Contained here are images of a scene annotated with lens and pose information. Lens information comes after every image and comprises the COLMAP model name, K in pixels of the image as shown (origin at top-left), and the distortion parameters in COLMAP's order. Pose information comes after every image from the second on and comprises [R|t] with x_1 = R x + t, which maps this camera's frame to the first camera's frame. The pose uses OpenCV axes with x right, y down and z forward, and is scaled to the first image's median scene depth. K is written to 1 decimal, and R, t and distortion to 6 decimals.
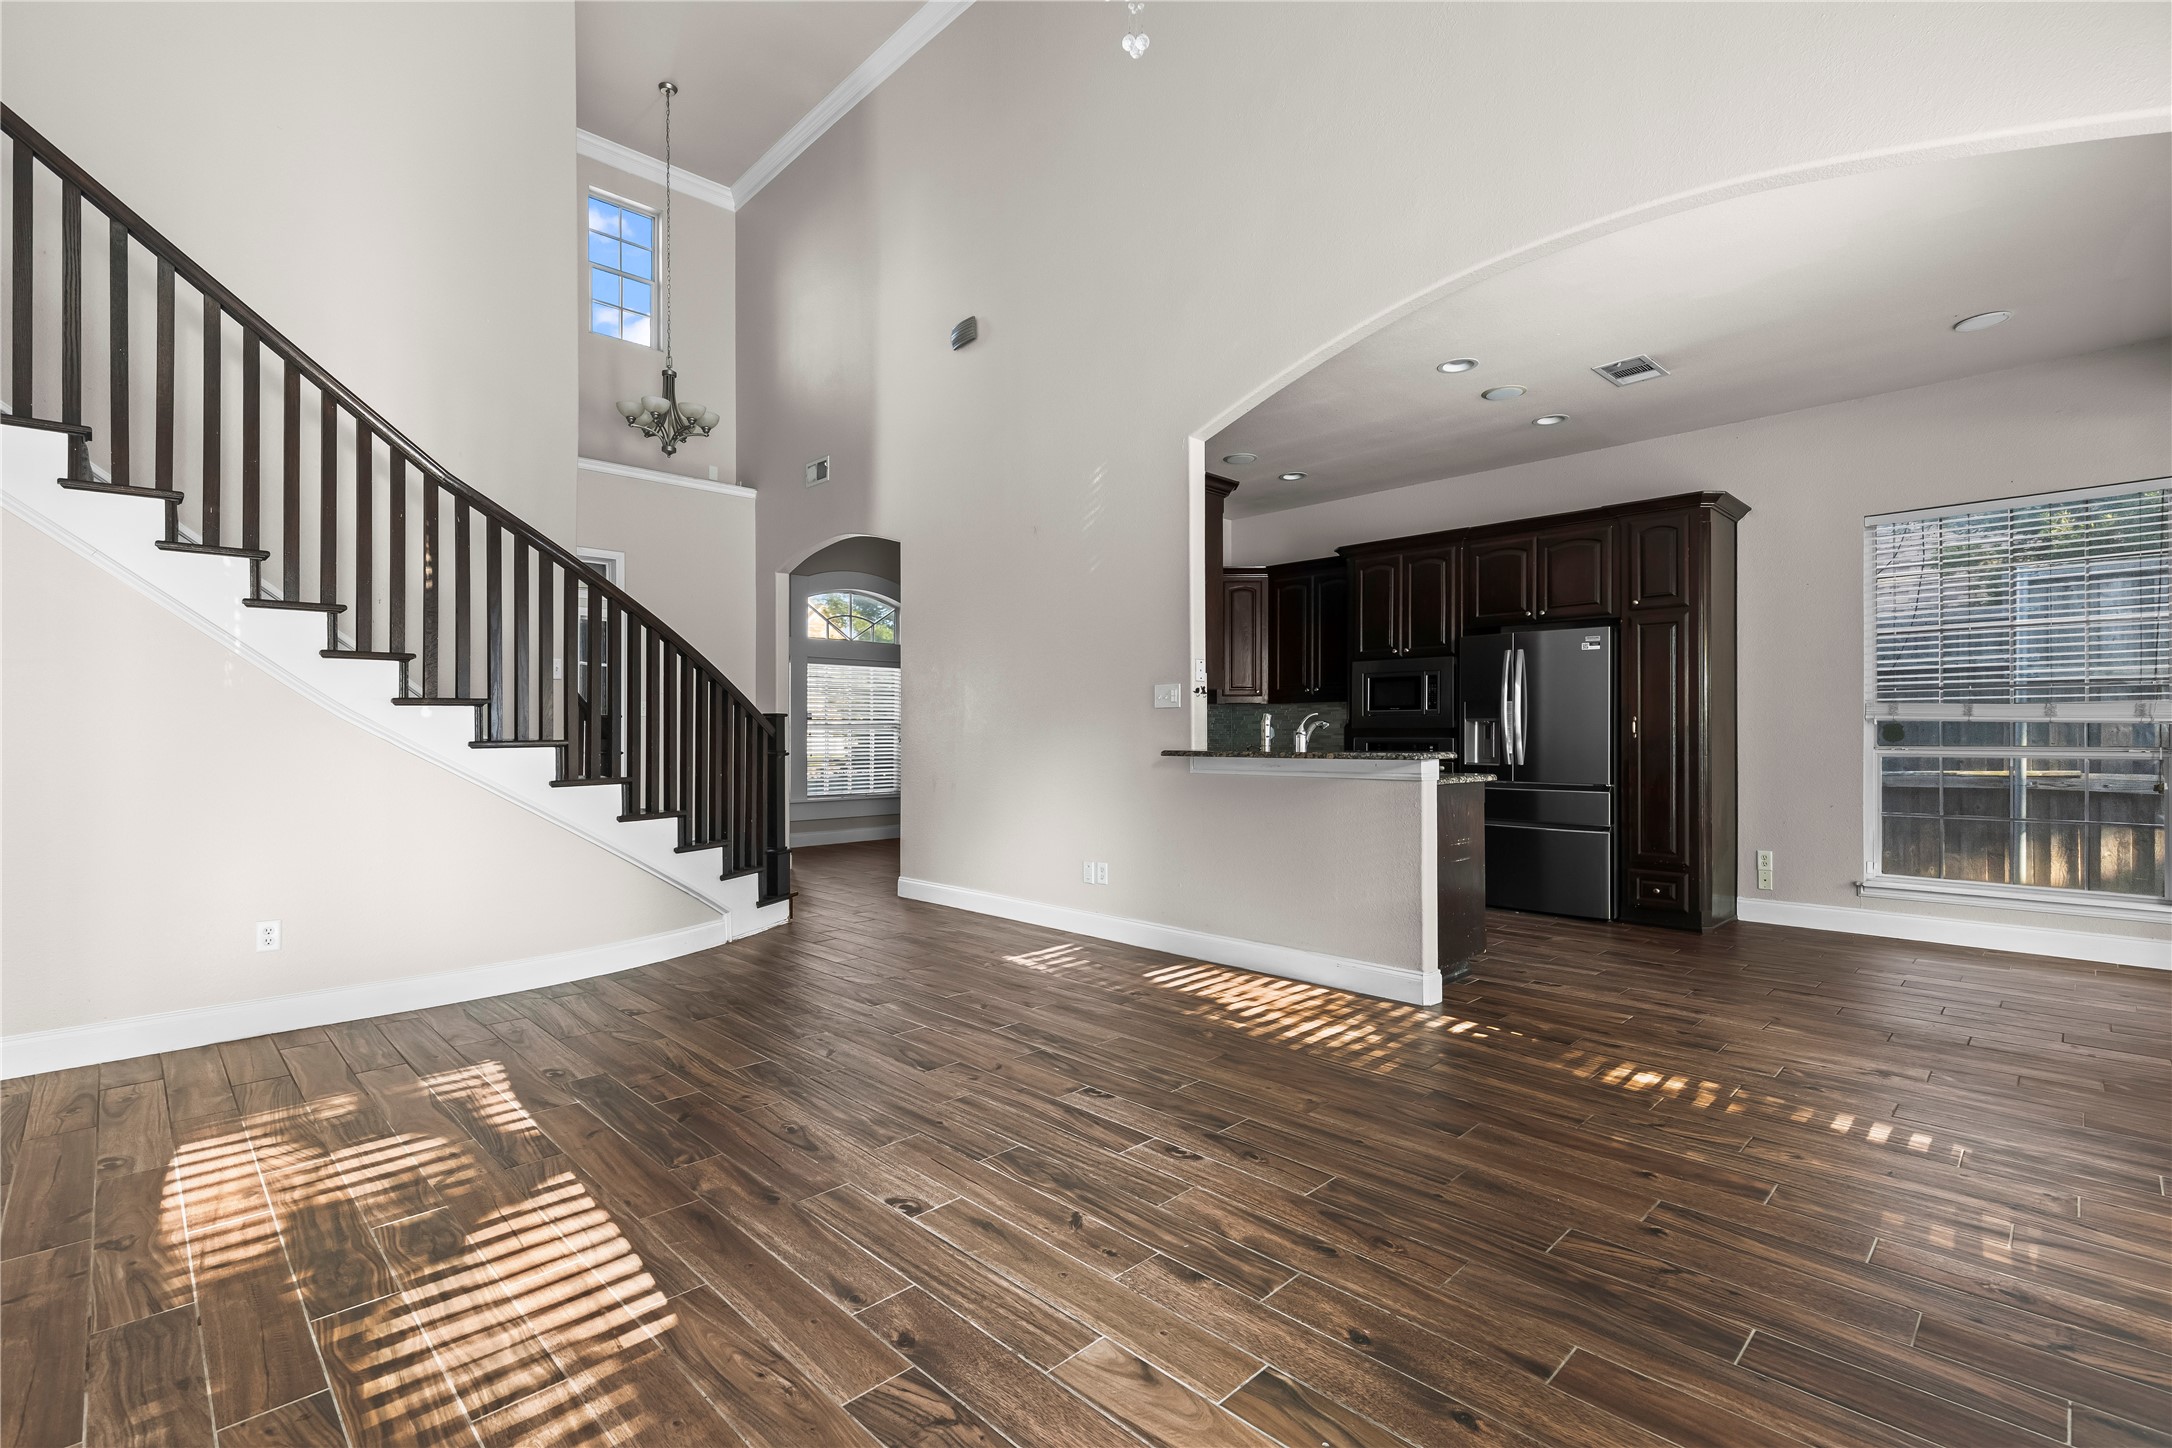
lens RADIAL K [[979.7, 0, 1079.0], [0, 979.7, 733.4], [0, 0, 1]] dist [0.008788, -0.001282]
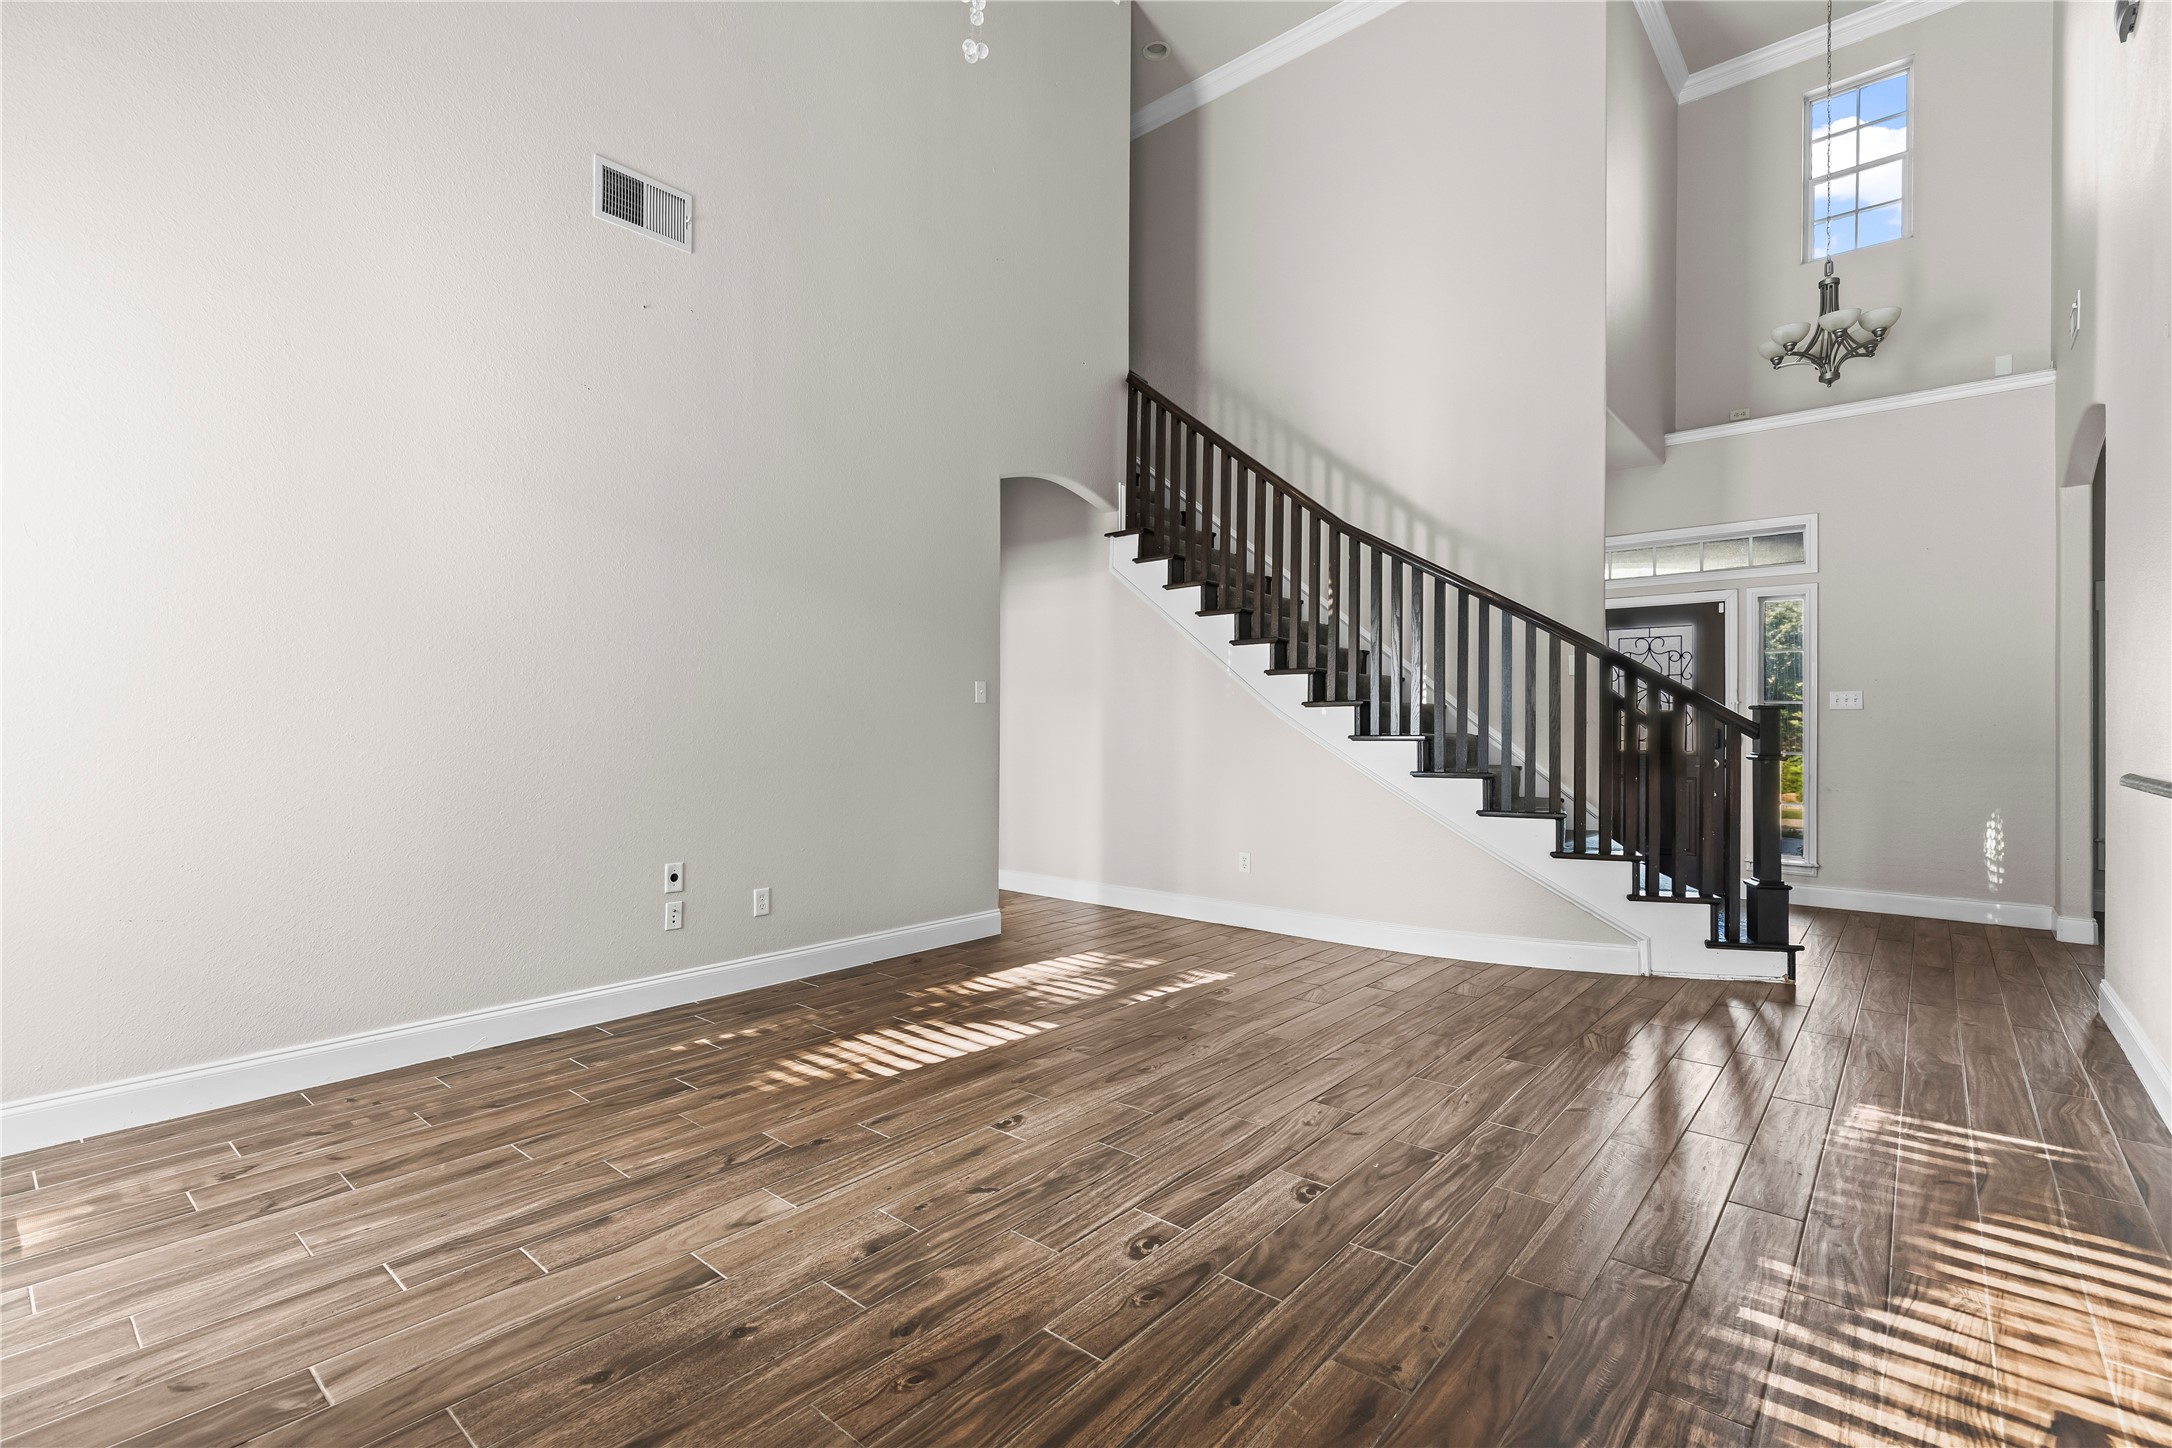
lens RADIAL K [[979.7, 0, 1073.5], [0, 979.7, 726.7], [0, 0, 1]] dist [0.008788, -0.001282]
pose [[0.079993, 0.003183, -0.996790, 0.907865], [-0.005688, 0.999980, 0.002737, -0.006037], [0.996779, 0.005451, 0.080010, 0.867618]]
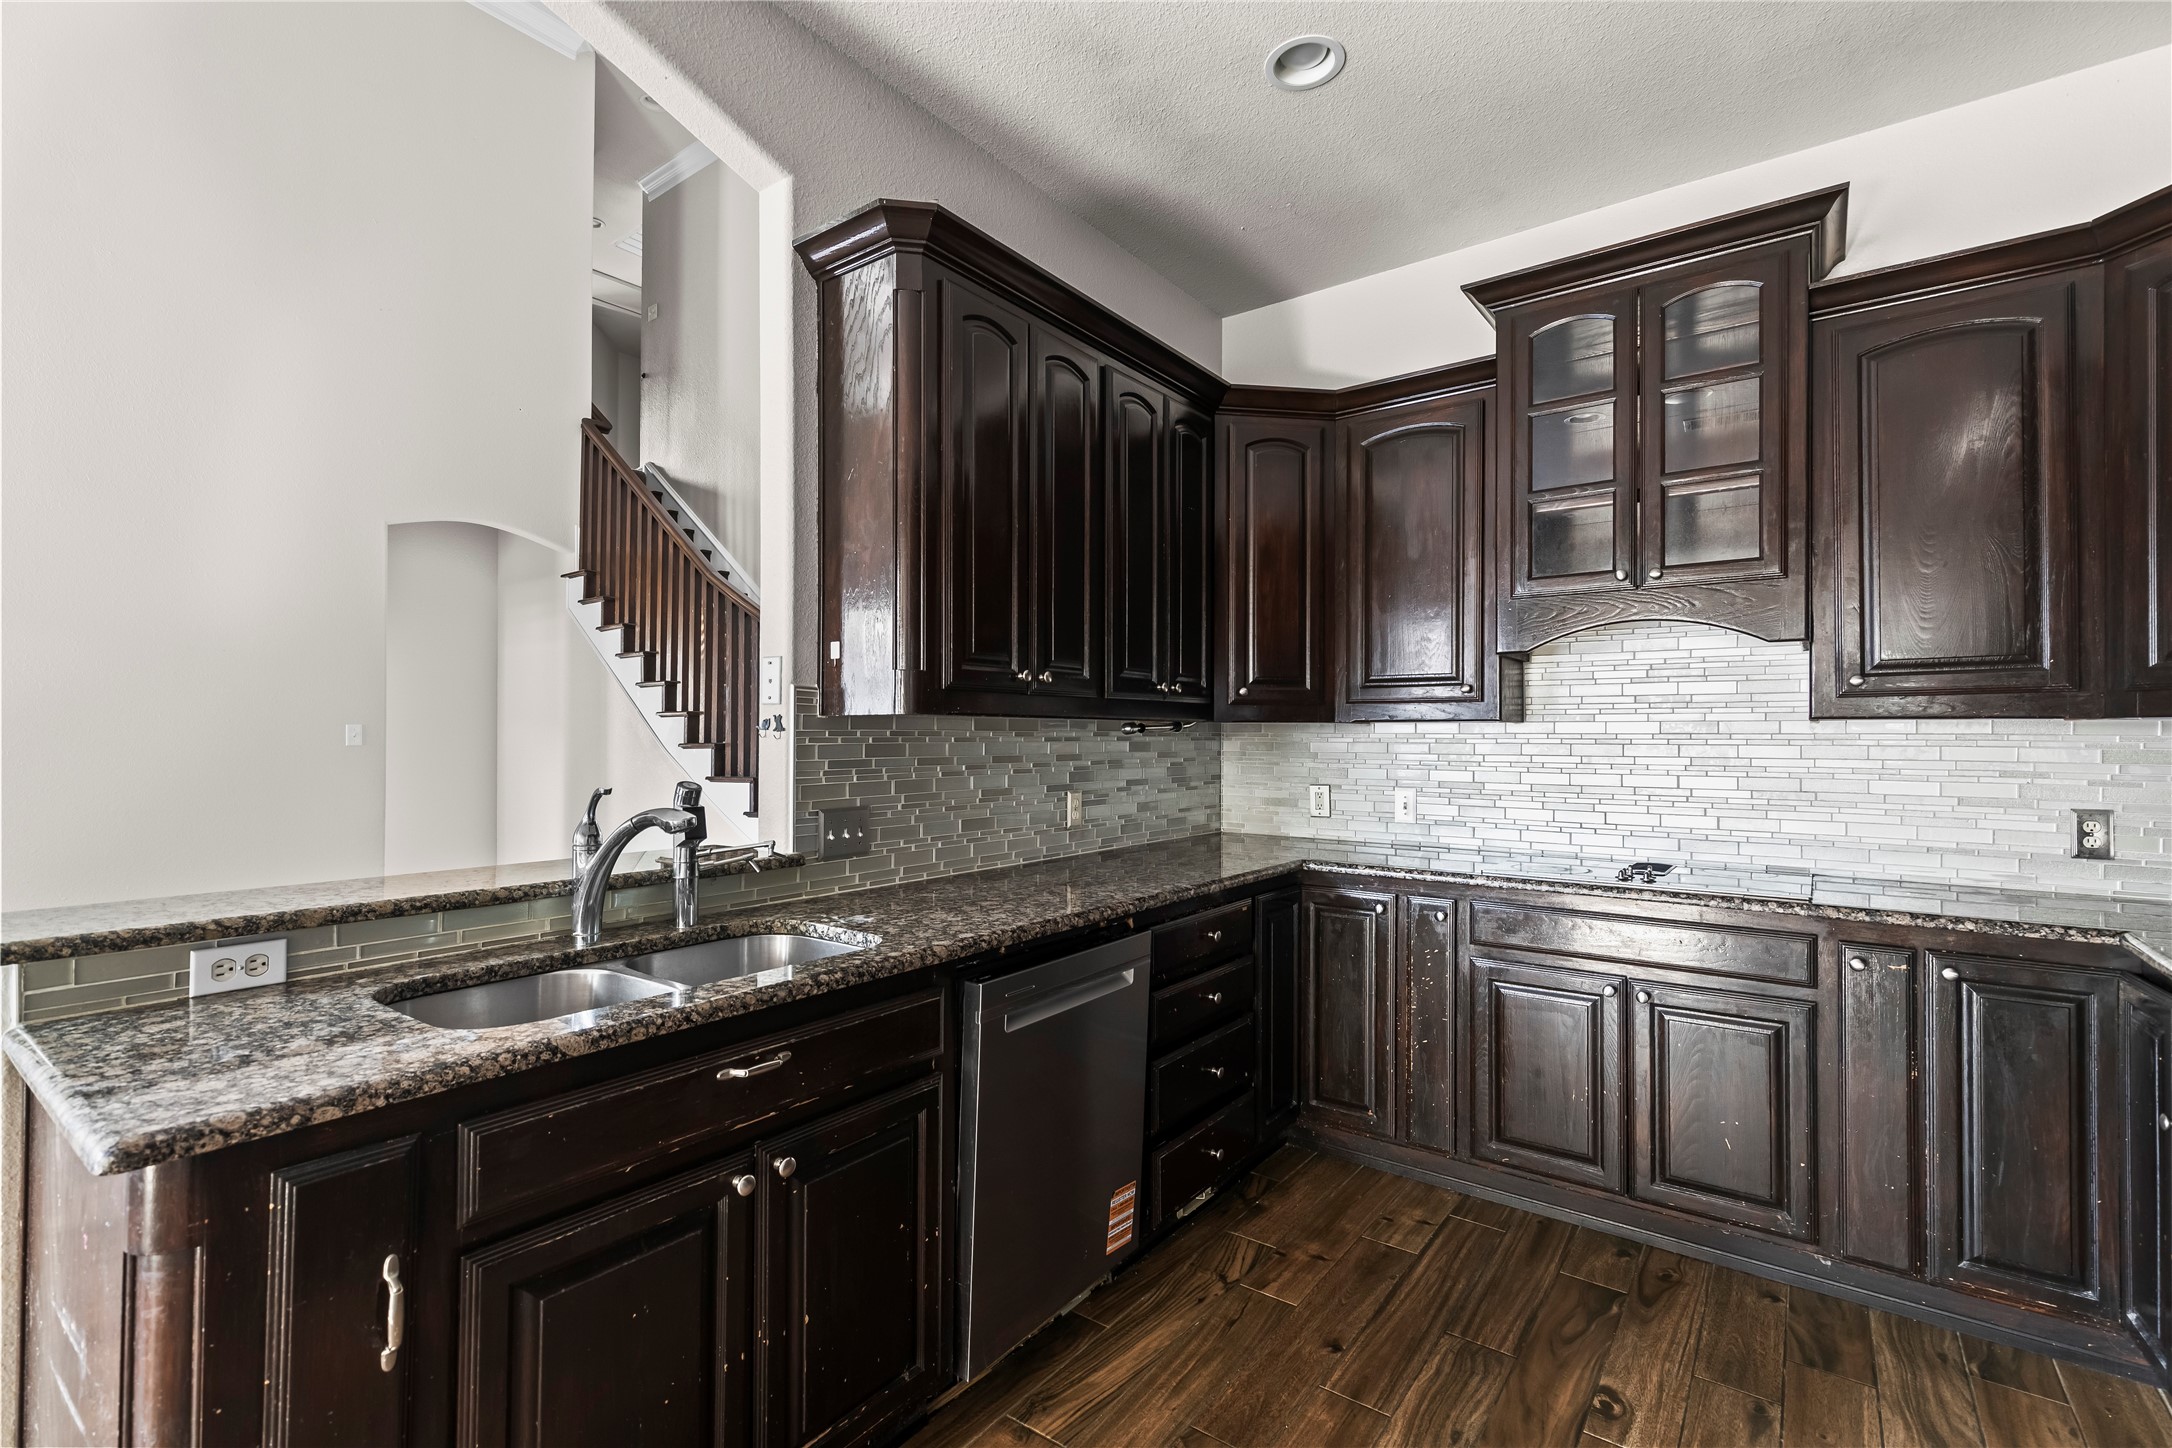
lens RADIAL K [[979.7, 0, 1082.9], [0, 979.7, 729.2], [0, 0, 1]] dist [0.008788, -0.001282]
pose [[0.143564, -0.004836, -0.989629, 1.139564], [-0.003510, 0.999979, -0.005396, -0.076281], [0.989635, 0.004248, 0.143544, 2.042981]]
